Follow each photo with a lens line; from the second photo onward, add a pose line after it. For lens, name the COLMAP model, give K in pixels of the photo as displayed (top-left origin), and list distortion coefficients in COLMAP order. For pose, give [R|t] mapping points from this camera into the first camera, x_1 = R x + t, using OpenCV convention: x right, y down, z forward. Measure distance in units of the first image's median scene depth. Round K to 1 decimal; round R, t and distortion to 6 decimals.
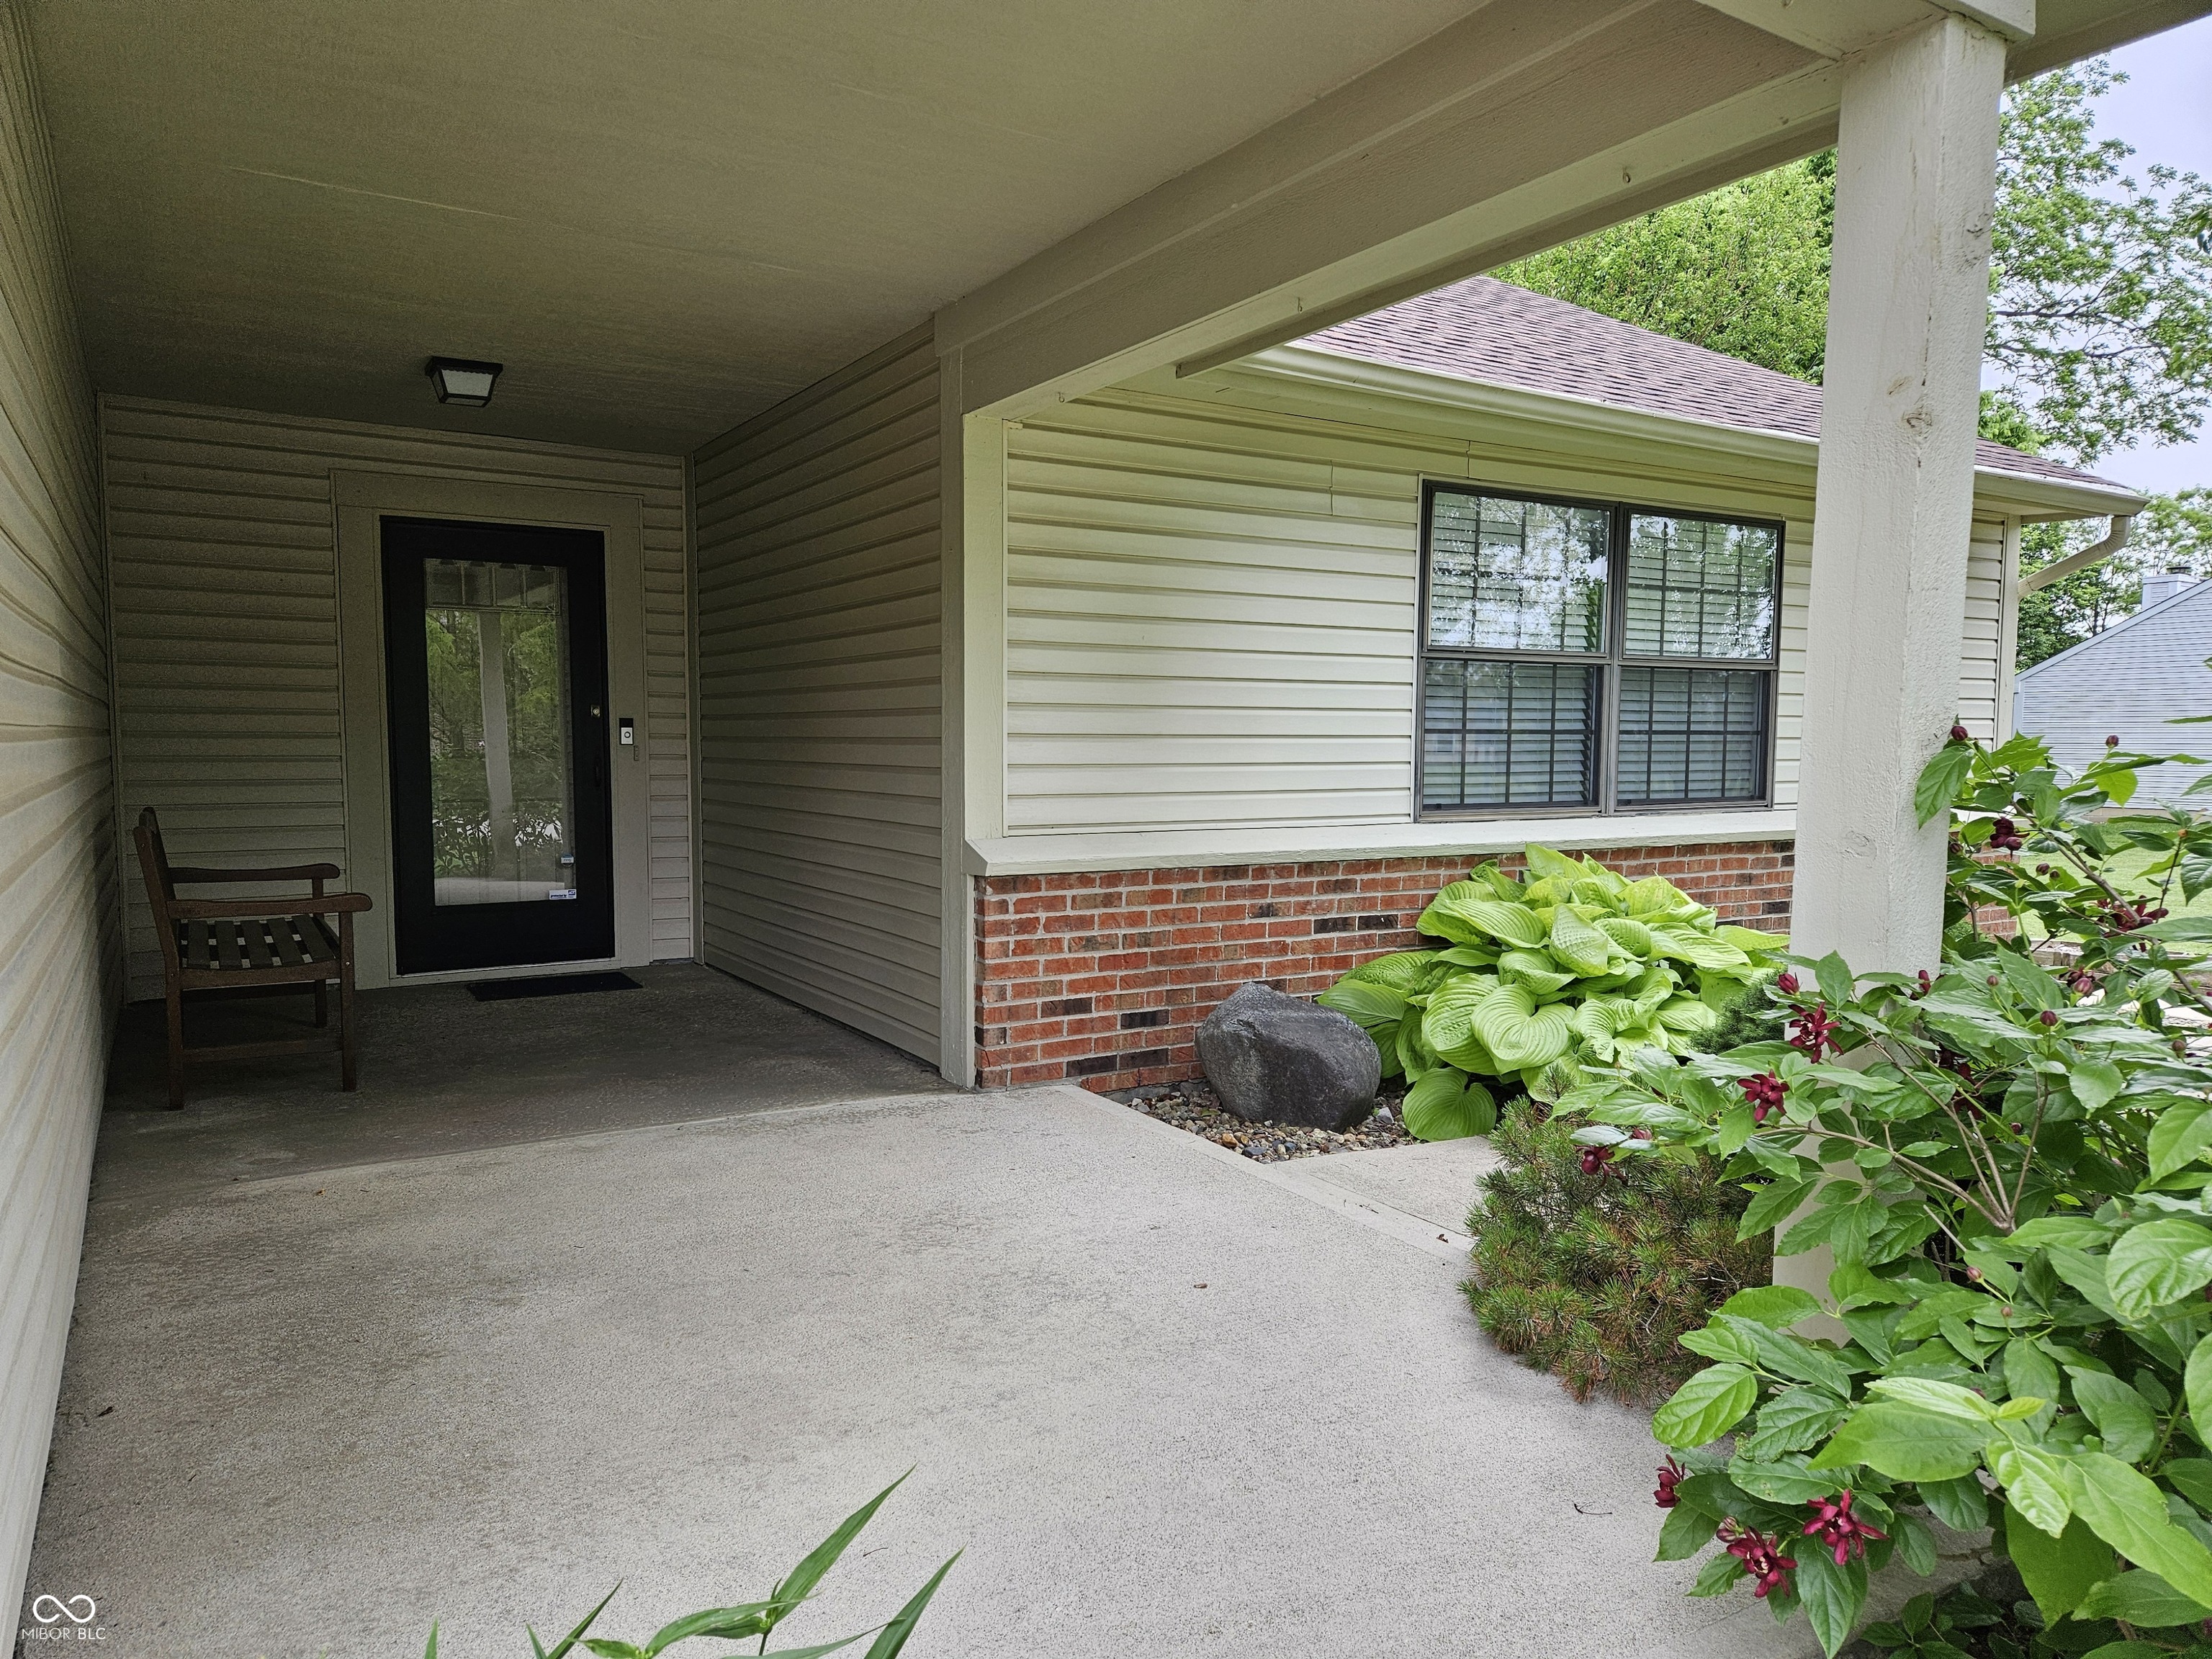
lens RADIAL K [[1469.7, 0, 1036.7], [0, 1469.7, 823.3], [0, 0, 1]] dist [0.059626, -0.001383]
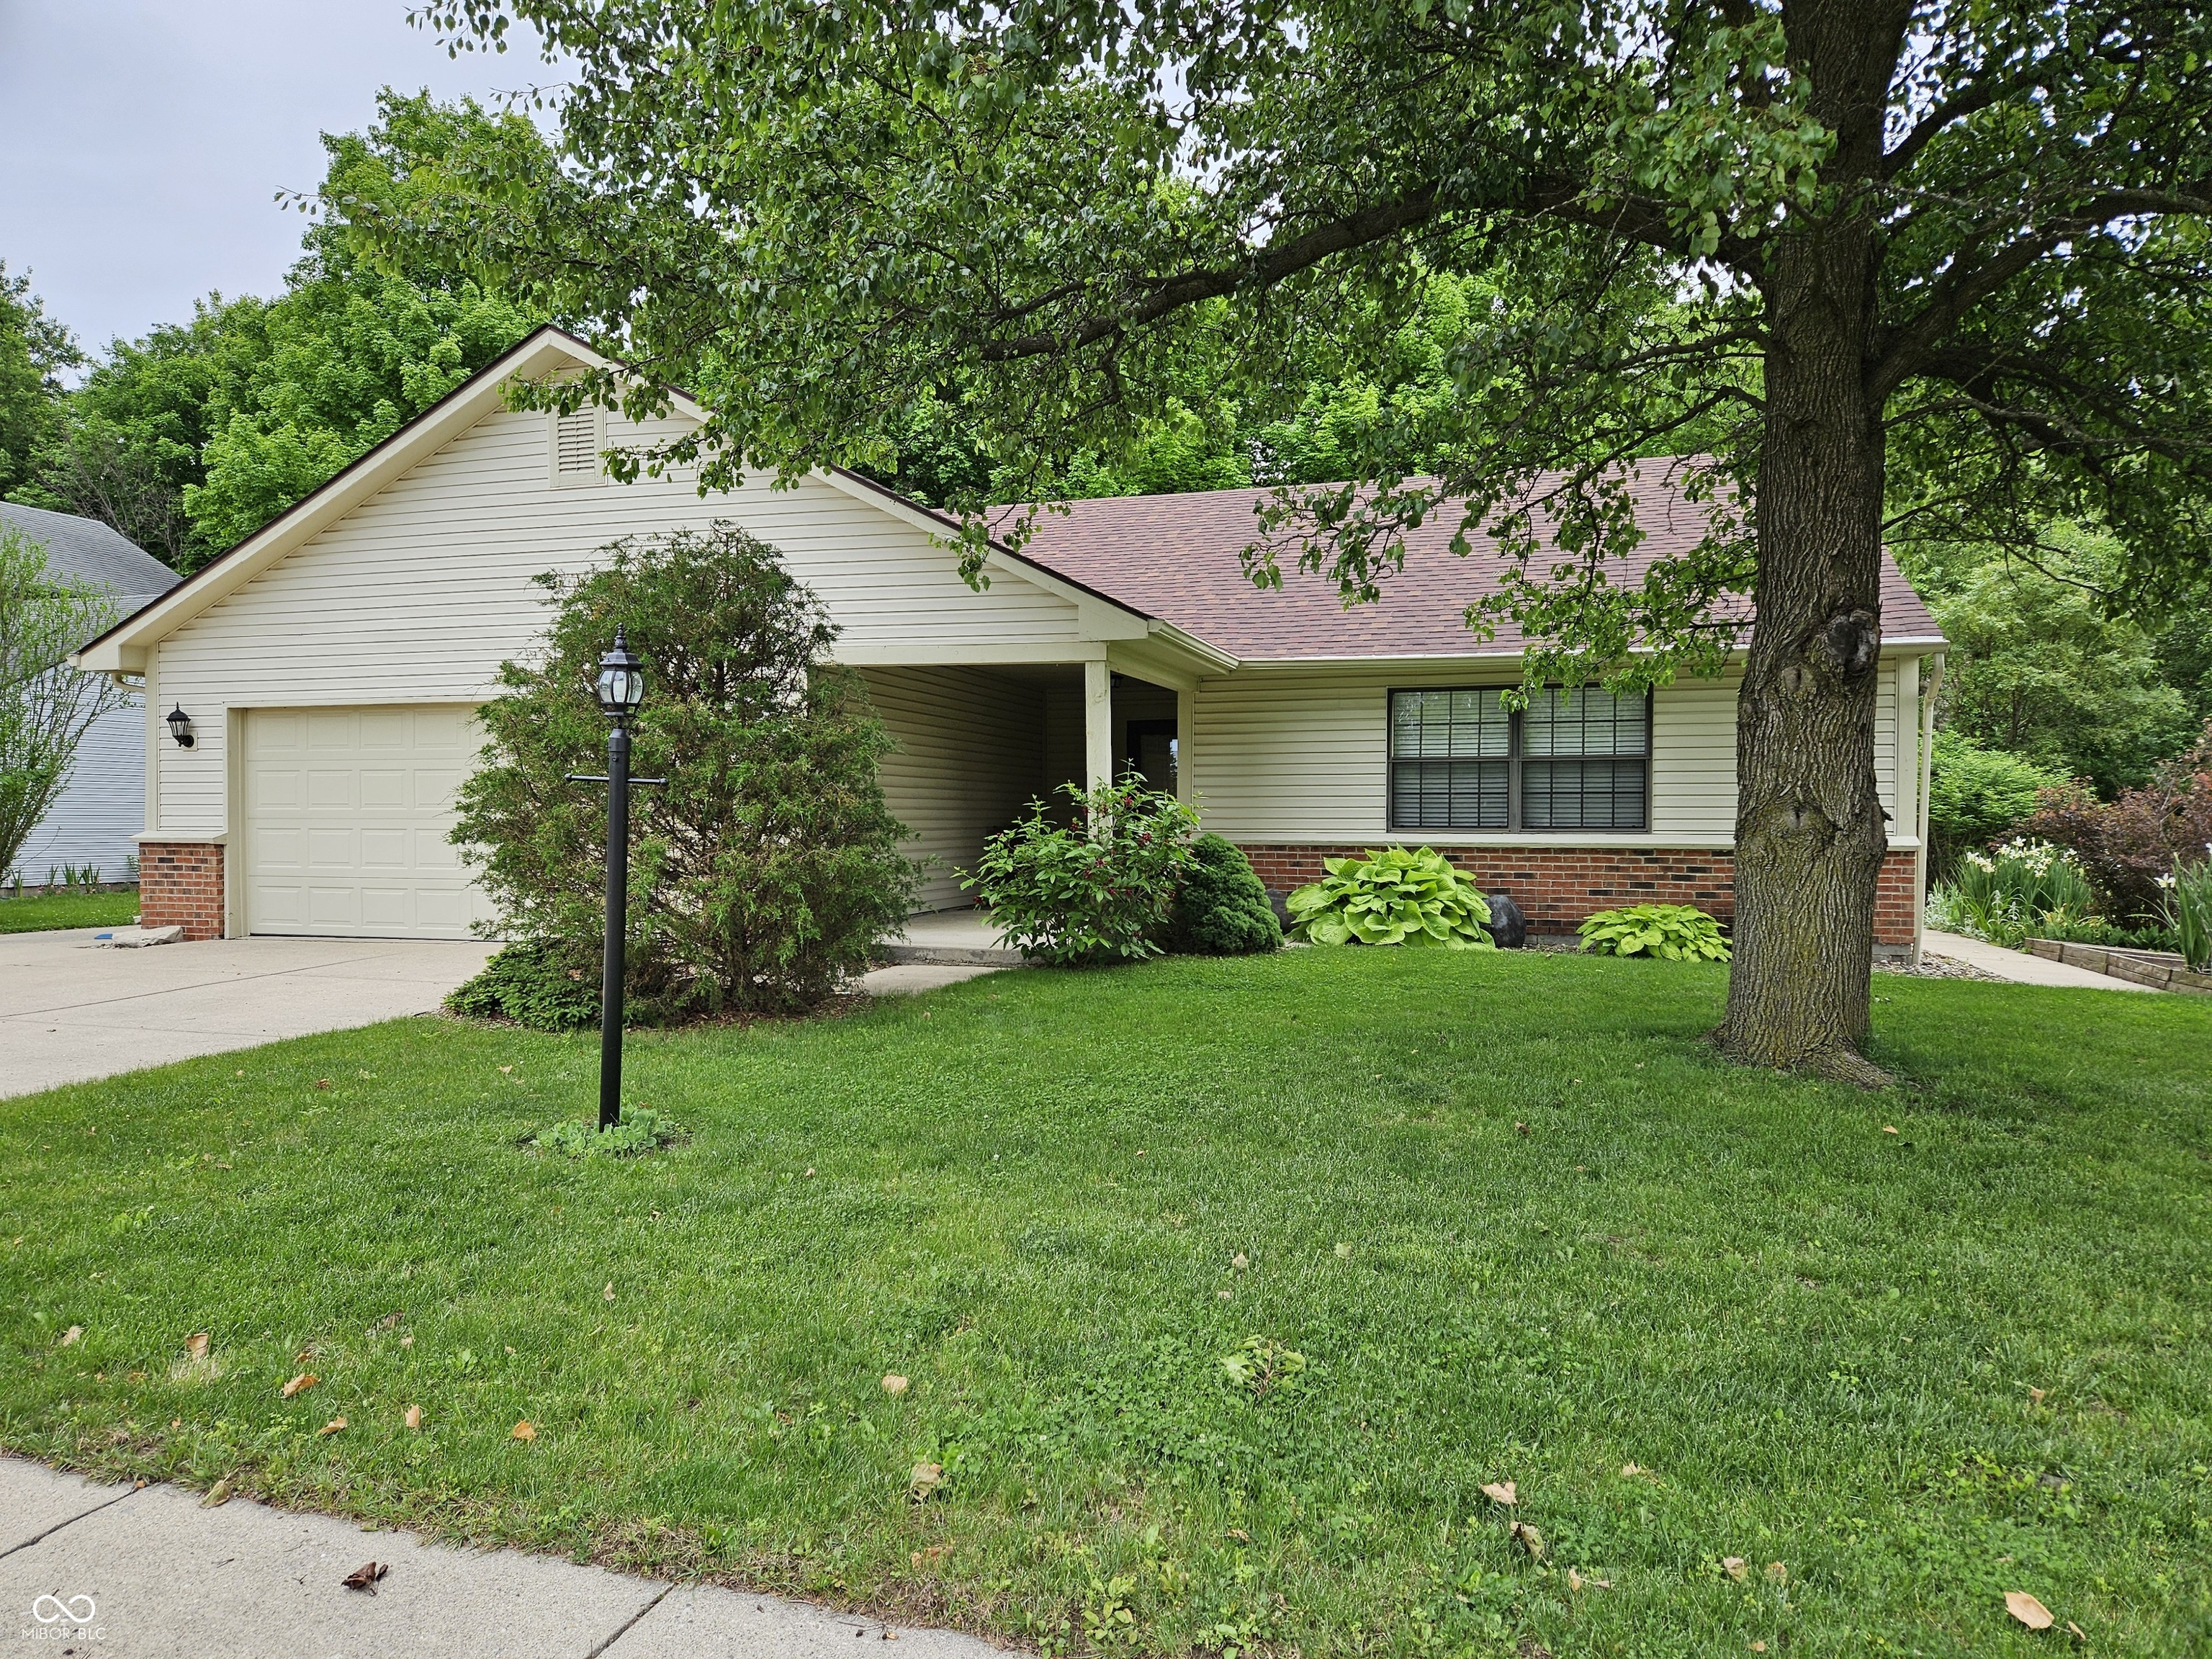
lens RADIAL K [[1469.7, 0, 1036.7], [0, 1469.7, 823.3], [0, 0, 1]] dist [0.059626, -0.001383]
pose [[0.663623, -0.000318, -0.748067, 1.657280], [-0.042955, 0.998334, -0.038531, 0.099710], [0.746833, 0.057703, 0.662504, -0.975517]]
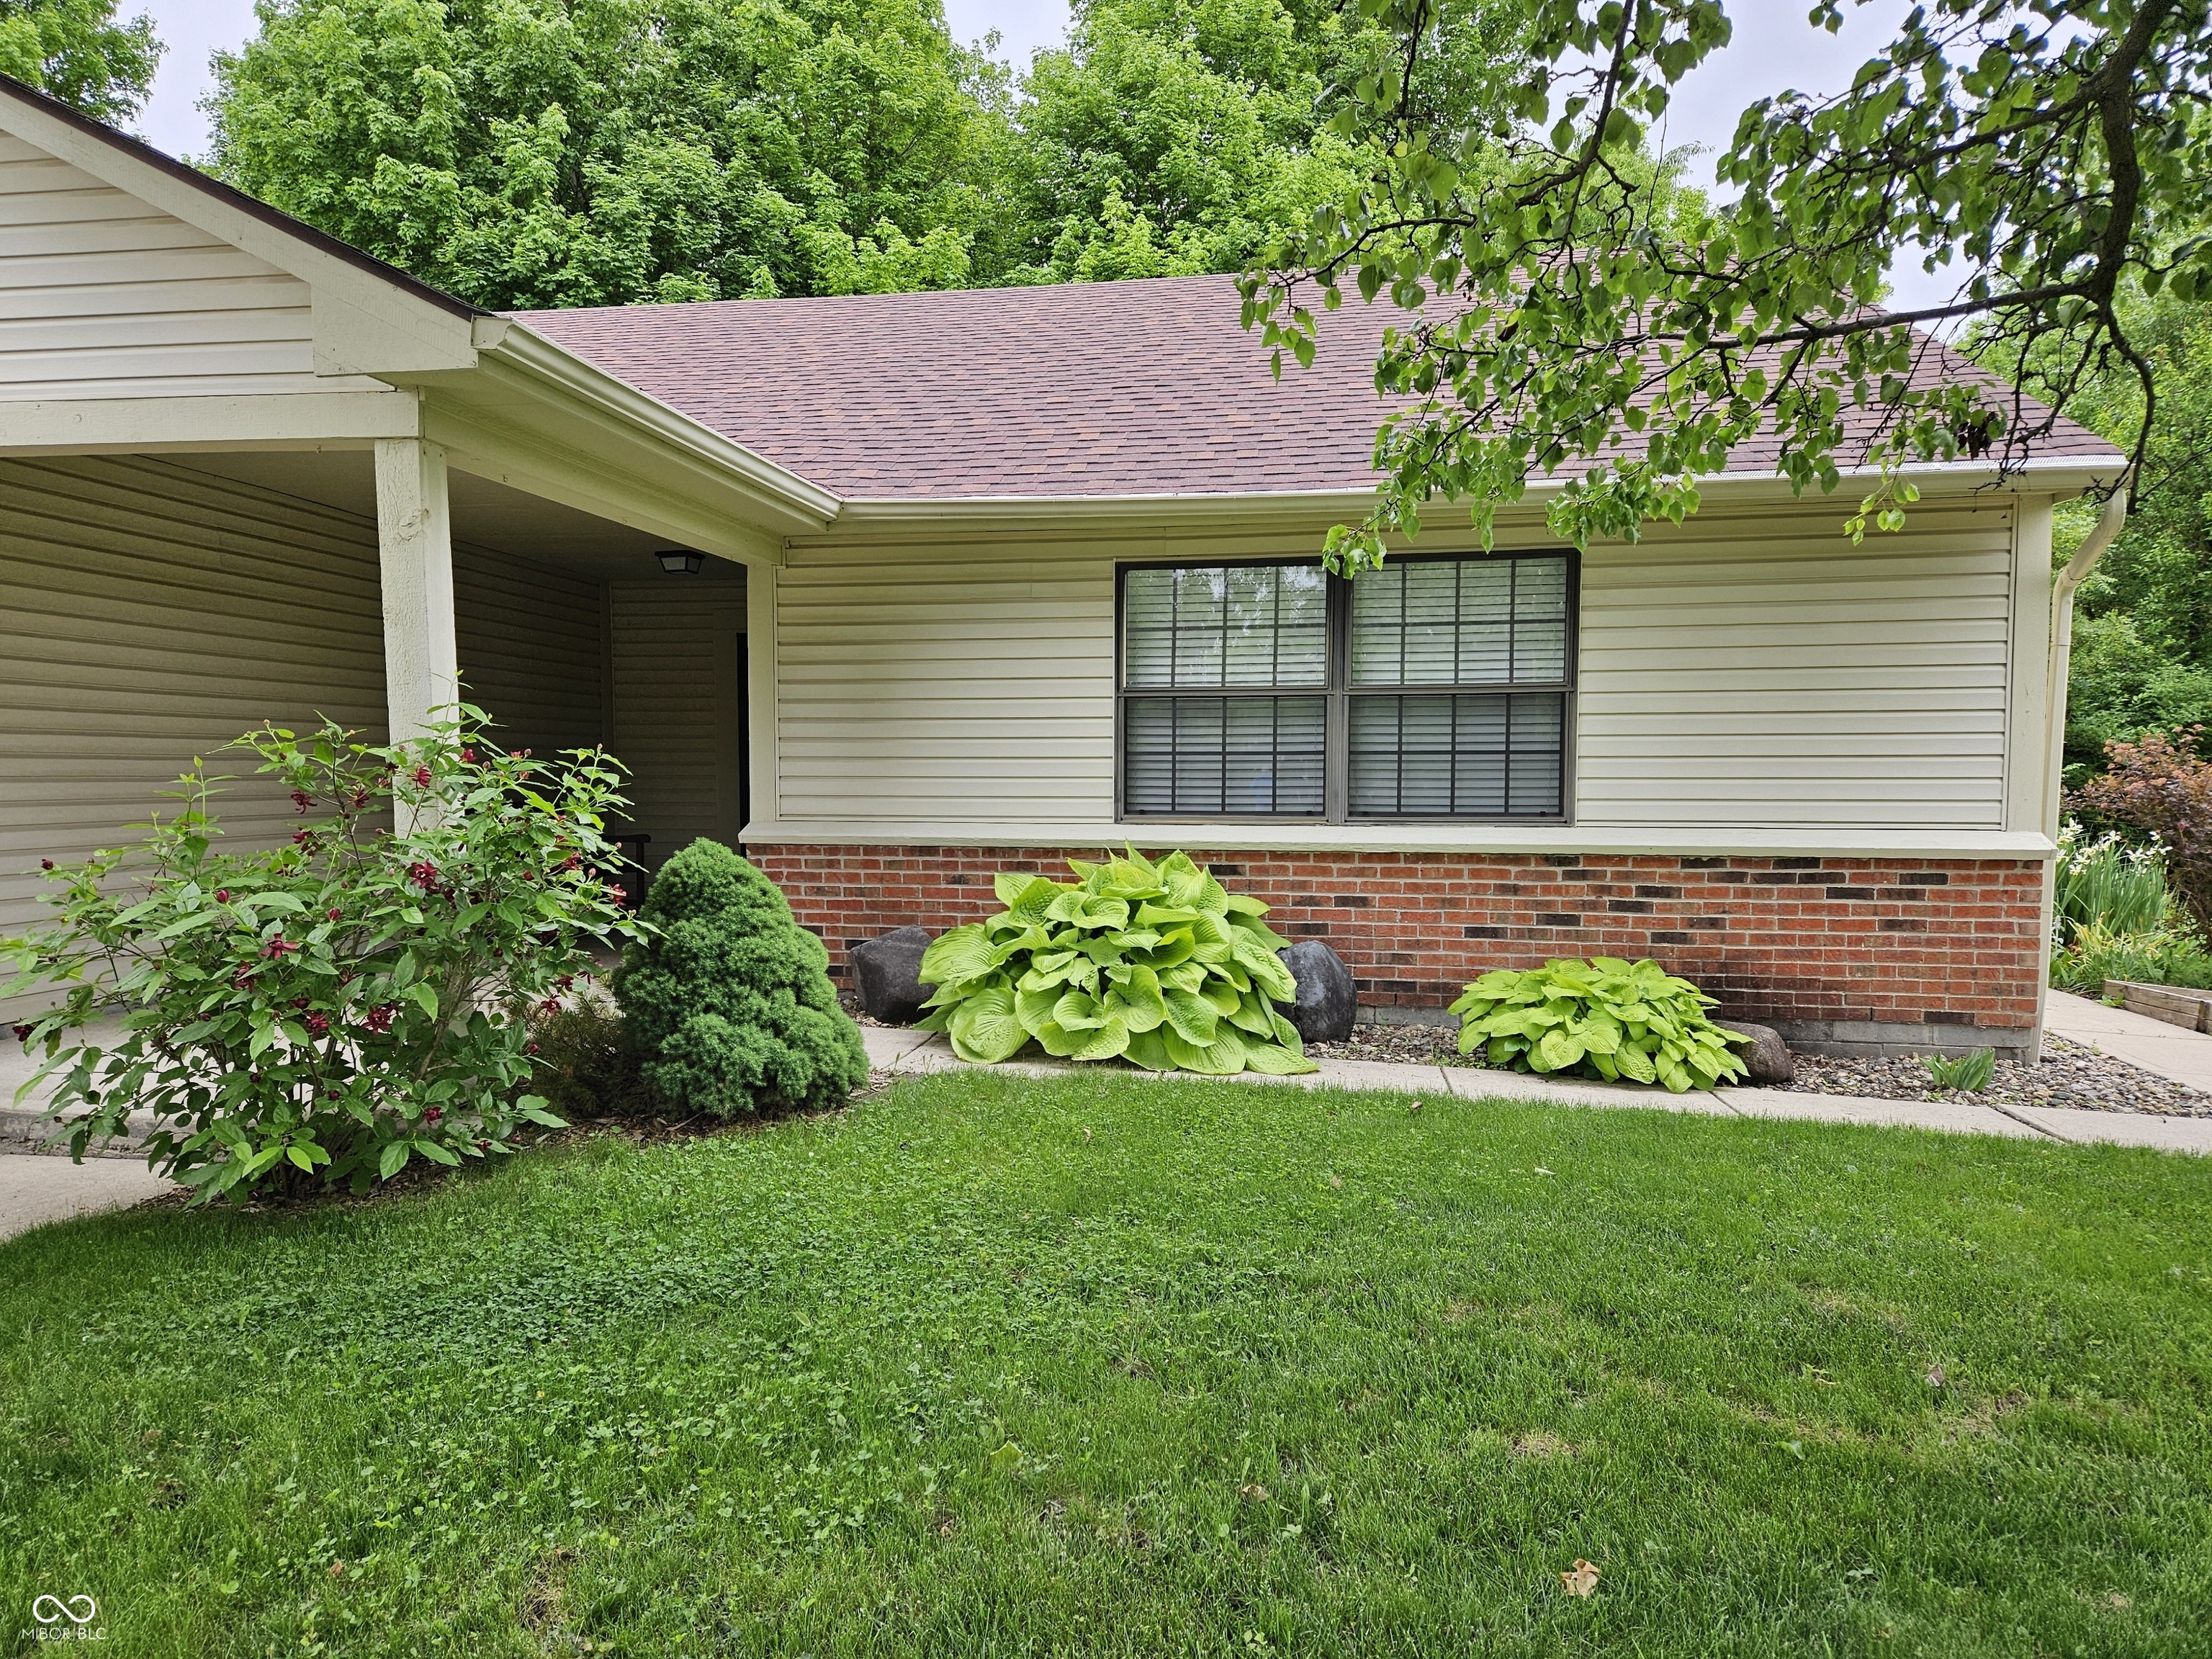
lens RADIAL K [[1469.7, 0, 1036.7], [0, 1469.7, 823.3], [0, 0, 1]] dist [0.059626, -0.001383]
pose [[0.755044, 0.019460, -0.655385, 1.069419], [-0.035642, 0.999300, -0.011390, 0.016953], [0.654704, 0.031959, 0.755209, -0.027172]]
